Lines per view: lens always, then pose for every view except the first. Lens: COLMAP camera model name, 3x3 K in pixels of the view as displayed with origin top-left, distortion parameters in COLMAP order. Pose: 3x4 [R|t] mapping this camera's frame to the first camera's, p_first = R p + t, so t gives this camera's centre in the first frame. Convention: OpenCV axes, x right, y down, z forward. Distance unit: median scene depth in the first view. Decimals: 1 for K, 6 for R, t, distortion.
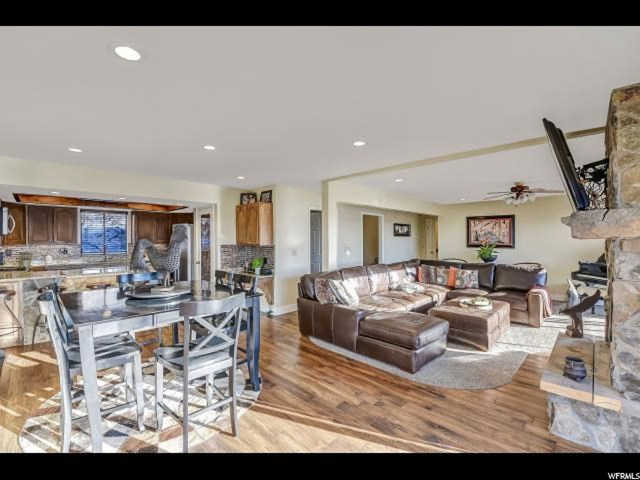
lens RADIAL K [[281.4, 0, 320.0], [0, 281.4, 240.0], [0, 0, 1]] dist [-0.022145, -0.000391]
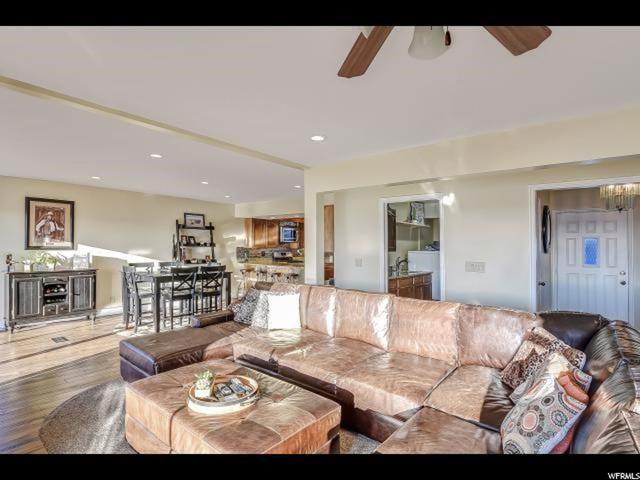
lens RADIAL K [[322.0, 0, 320.0], [0, 322.0, 240.0], [0, 0, 1]] dist [-0.000026, -0.000007]
pose [[0.080559, -0.013109, -0.996664, 0.755865], [-0.016682, 0.999756, -0.014498, -0.004004], [0.996610, 0.017795, 0.080320, 0.811234]]
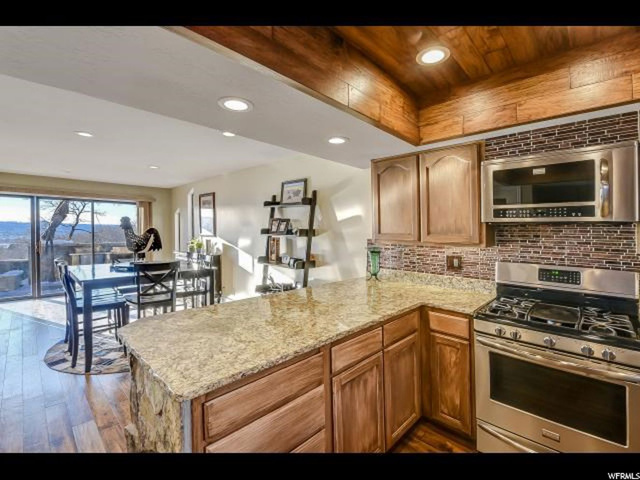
lens RADIAL K [[281.4, 0, 320.0], [0, 281.4, 240.0], [0, 0, 1]] dist [-0.022145, -0.000391]
pose [[-0.999916, -0.012470, 0.003564, -0.656122], [-0.012317, 0.999119, 0.040131, -0.005157], [-0.004061, 0.040084, -0.999188, 1.090880]]
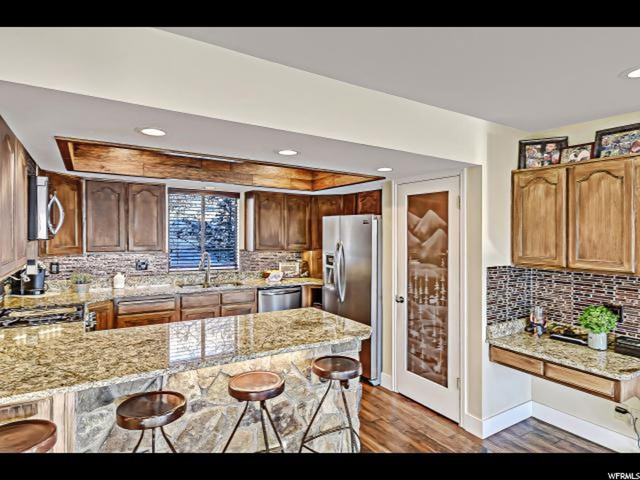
lens RADIAL K [[366.2, 0, 320.0], [0, 366.2, 240.0], [0, 0, 1]] dist [0.002790, 0.000556]
pose [[0.970508, 0.015377, -0.240578, -0.442570], [-0.012235, 0.999819, 0.014548, -0.025160], [0.240758, -0.011175, 0.970521, 0.409014]]
